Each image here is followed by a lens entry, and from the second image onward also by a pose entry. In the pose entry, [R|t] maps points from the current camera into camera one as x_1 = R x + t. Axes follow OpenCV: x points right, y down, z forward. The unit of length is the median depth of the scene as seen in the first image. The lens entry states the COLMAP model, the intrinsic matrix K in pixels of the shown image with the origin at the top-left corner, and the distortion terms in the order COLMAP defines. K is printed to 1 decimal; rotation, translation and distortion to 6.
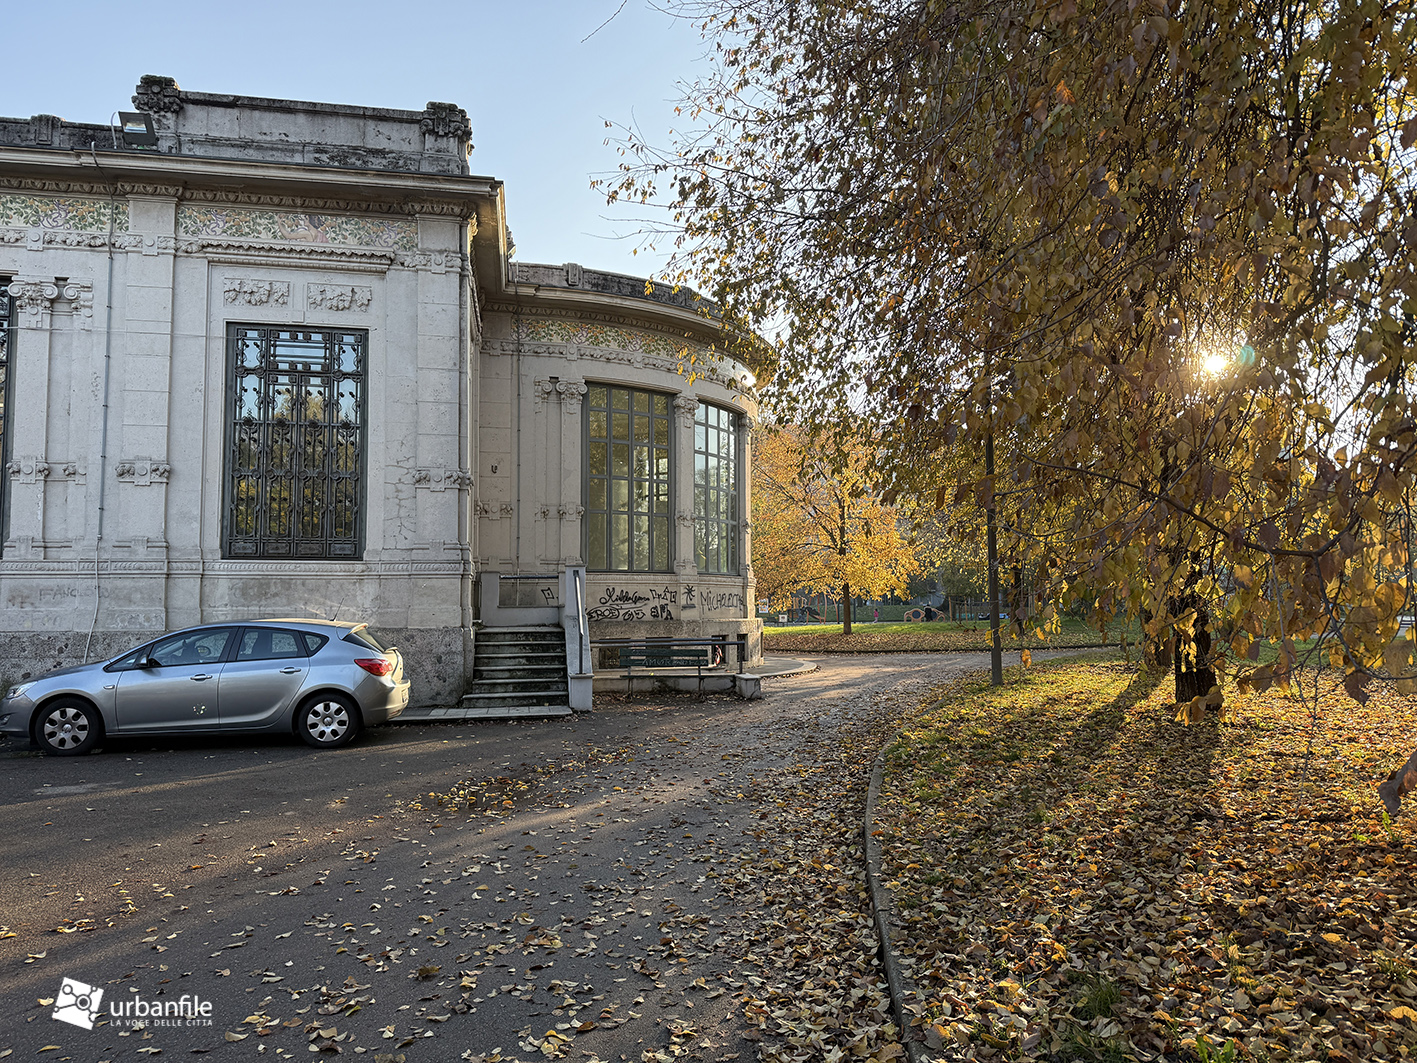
lens RADIAL K [[993.4, 0, 704.2], [0, 993.4, 528.5], [0, 0, 1]] dist [0.046134, -0.036184]
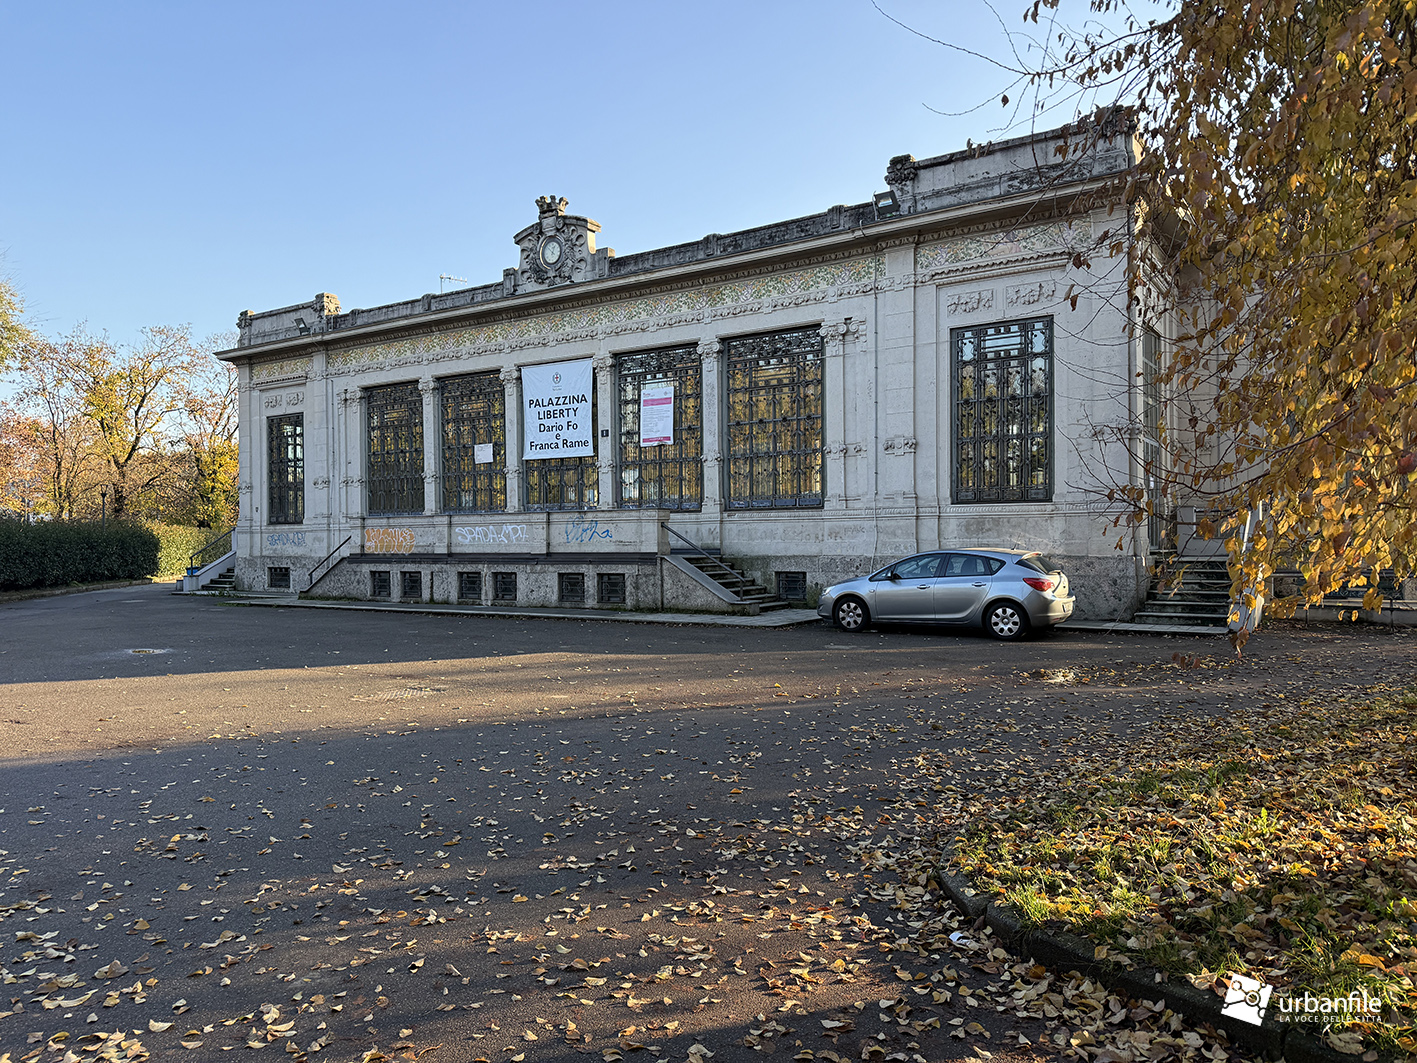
lens RADIAL K [[993.4, 0, 711.6], [0, 993.4, 529.1], [0, 0, 1]] dist [0.046134, -0.036184]
pose [[0.716588, -0.009340, -0.697434, 0.232706], [0.059290, 0.997107, 0.047564, -0.020308], [0.694972, -0.075434, 0.715069, -0.207309]]
